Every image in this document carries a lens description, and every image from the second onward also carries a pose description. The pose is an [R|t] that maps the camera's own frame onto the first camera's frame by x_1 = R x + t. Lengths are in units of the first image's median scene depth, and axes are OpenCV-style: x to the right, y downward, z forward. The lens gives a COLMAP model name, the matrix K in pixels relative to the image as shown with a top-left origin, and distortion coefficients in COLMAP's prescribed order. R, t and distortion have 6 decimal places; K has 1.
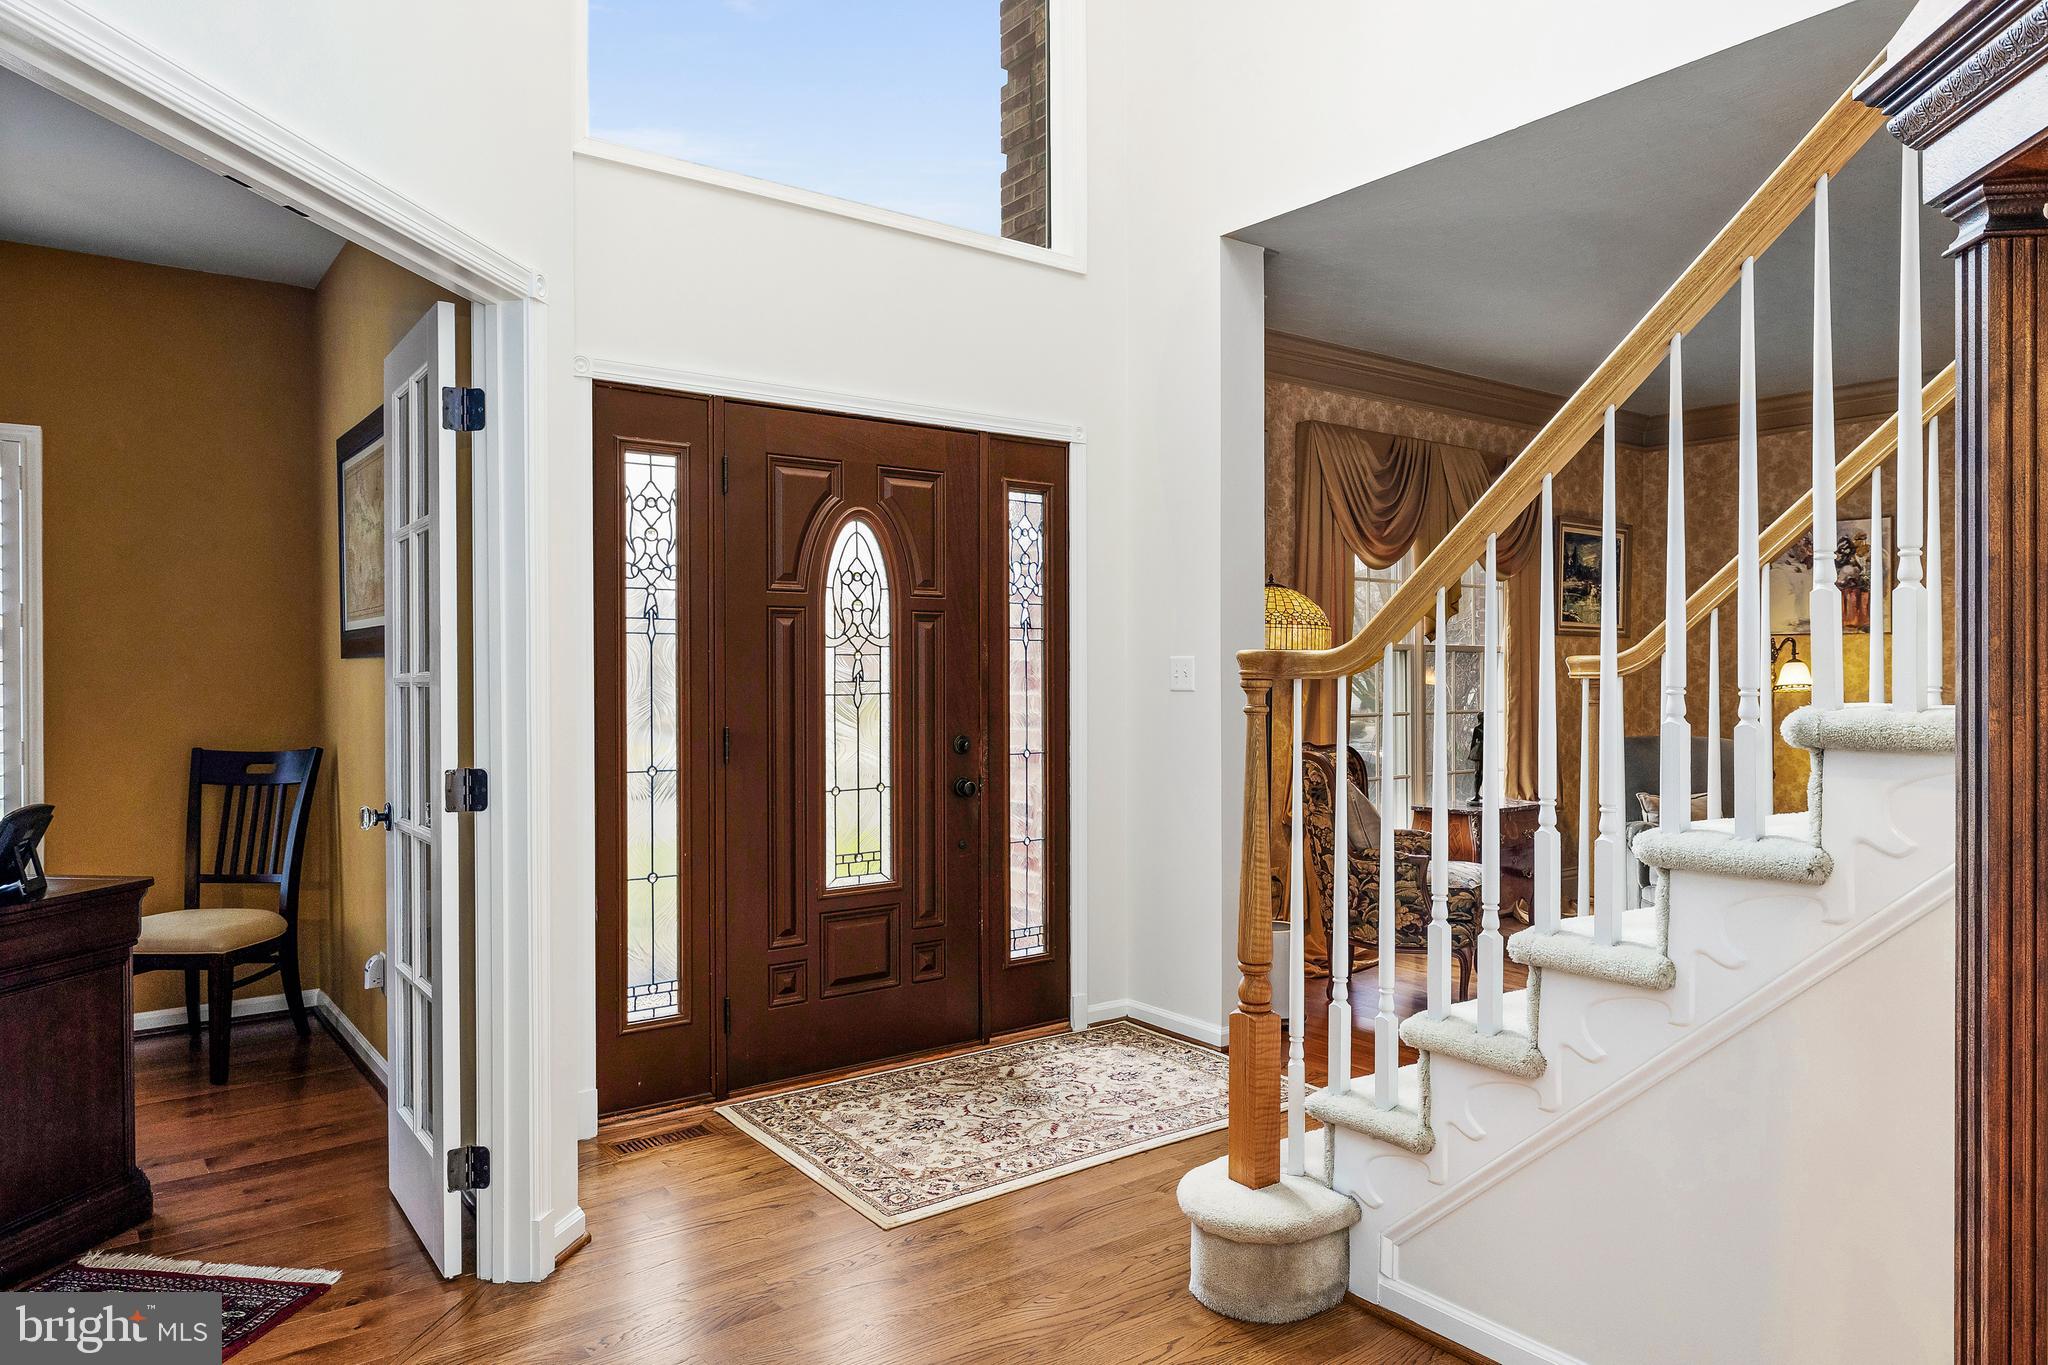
lens RADIAL K [[1318.3, 0, 1019.4], [0, 1318.3, 693.7], [0, 0, 1]] dist [-0.016050, -0.000209]
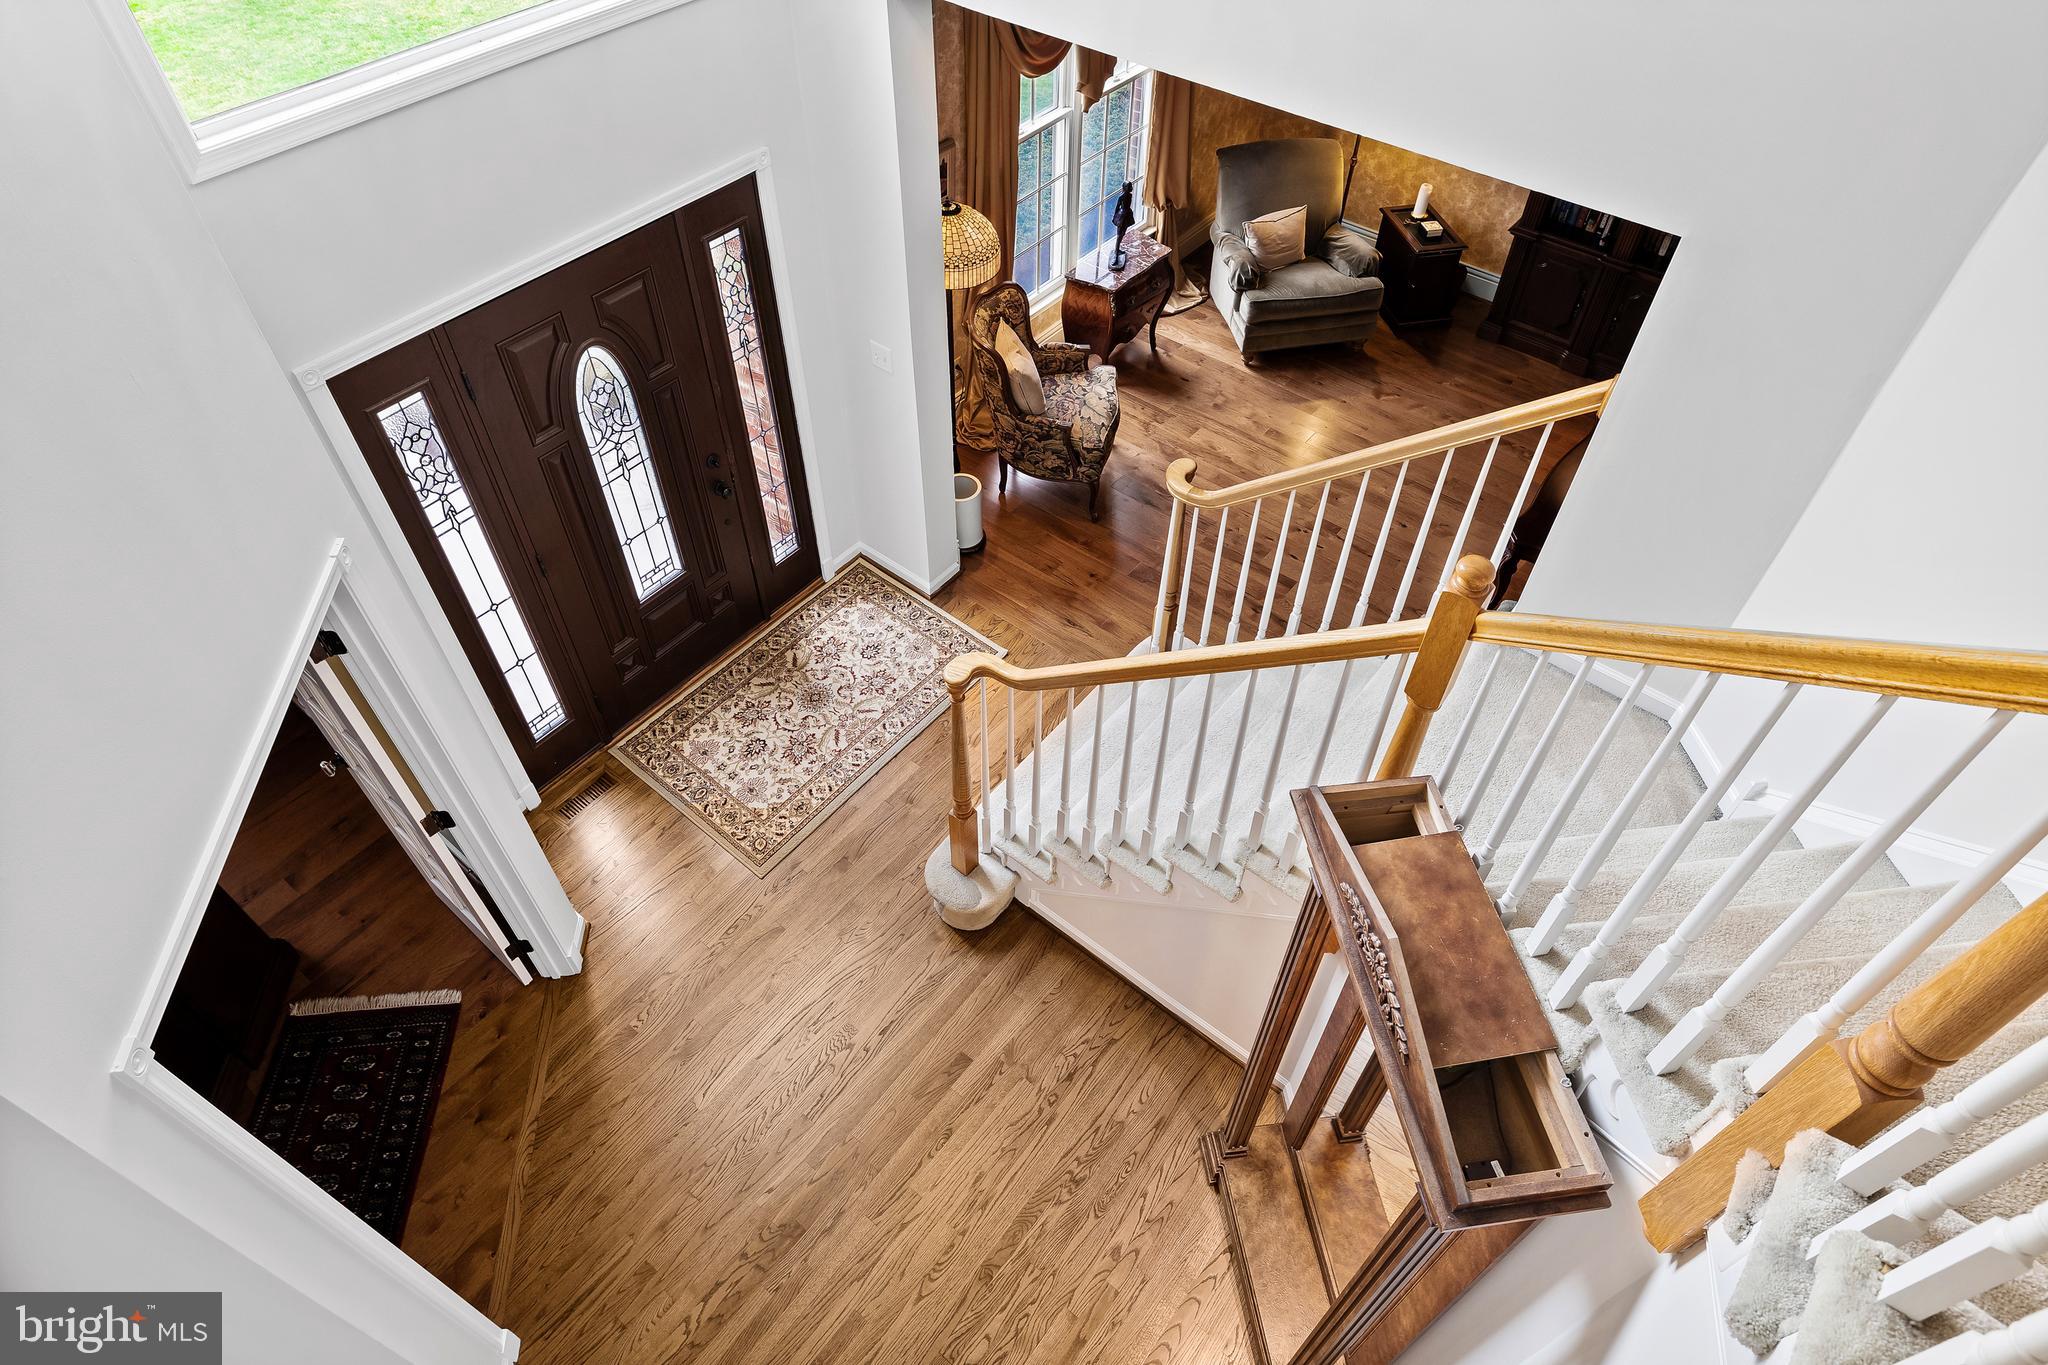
lens RADIAL K [[1167.5, 0, 1028.8], [0, 1167.5, 674.6], [0, 0, 1]] dist [-0.007400, -0.001330]
pose [[0.967361, -0.182079, 0.176241, 0.014376], [-0.008367, 0.672165, 0.740355, -0.699876], [-0.253265, -0.717664, 0.648702, 0.070589]]
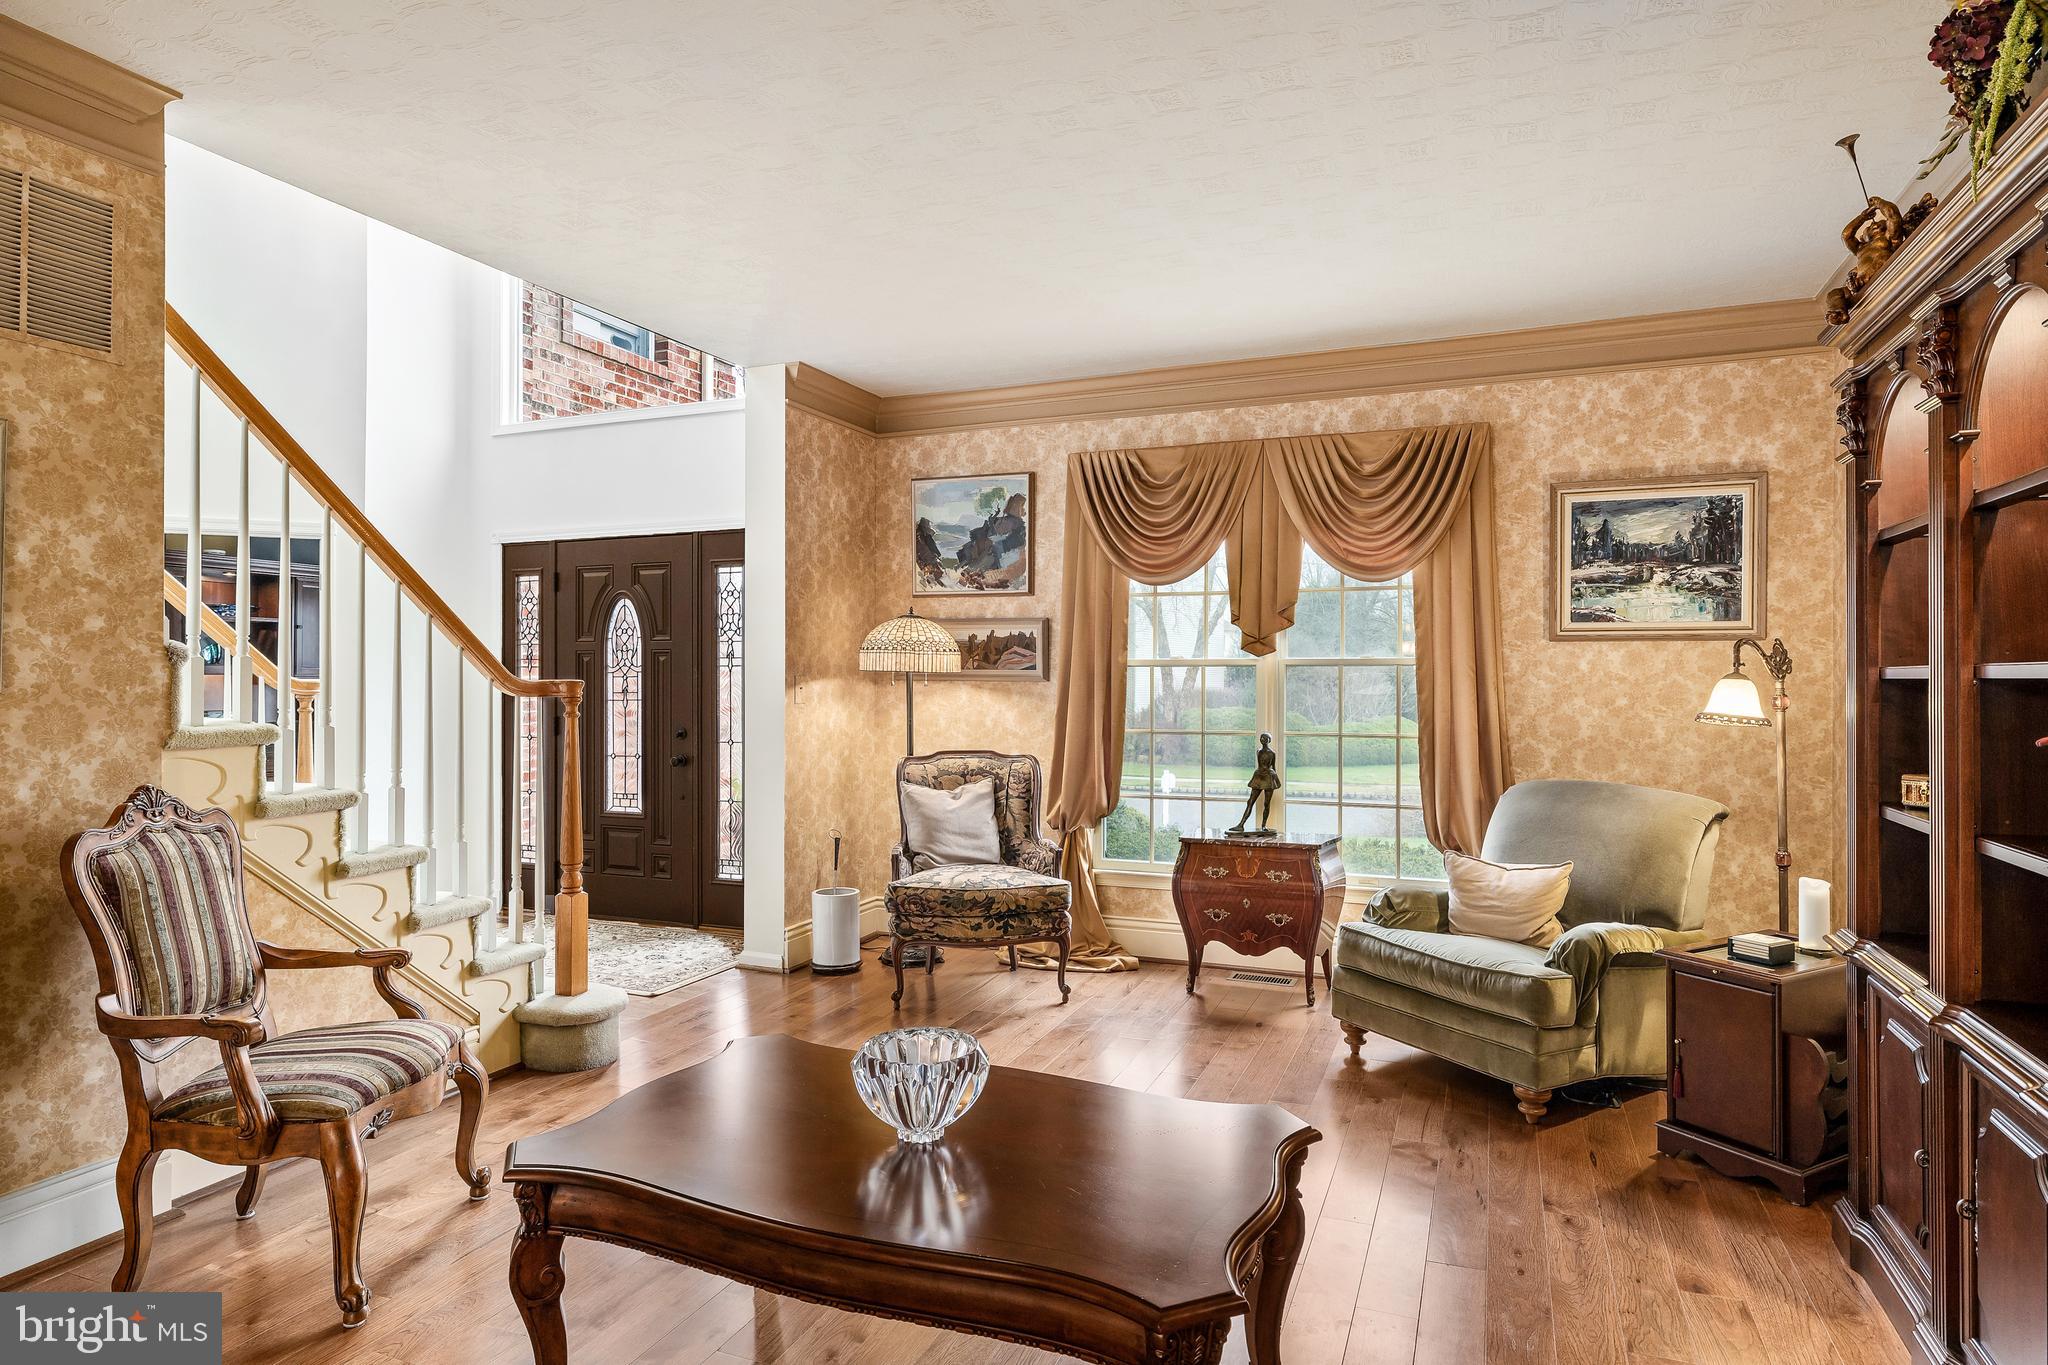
lens RADIAL K [[1167.5, 0, 1022.7], [0, 1167.5, 682.7], [0, 0, 1]] dist [-0.007400, -0.001330]
pose [[0.516527, 0.006900, -0.856243, 1.478397], [-0.011205, 0.999936, 0.001298, -0.030717], [0.856197, 0.008923, 0.516572, 0.683668]]
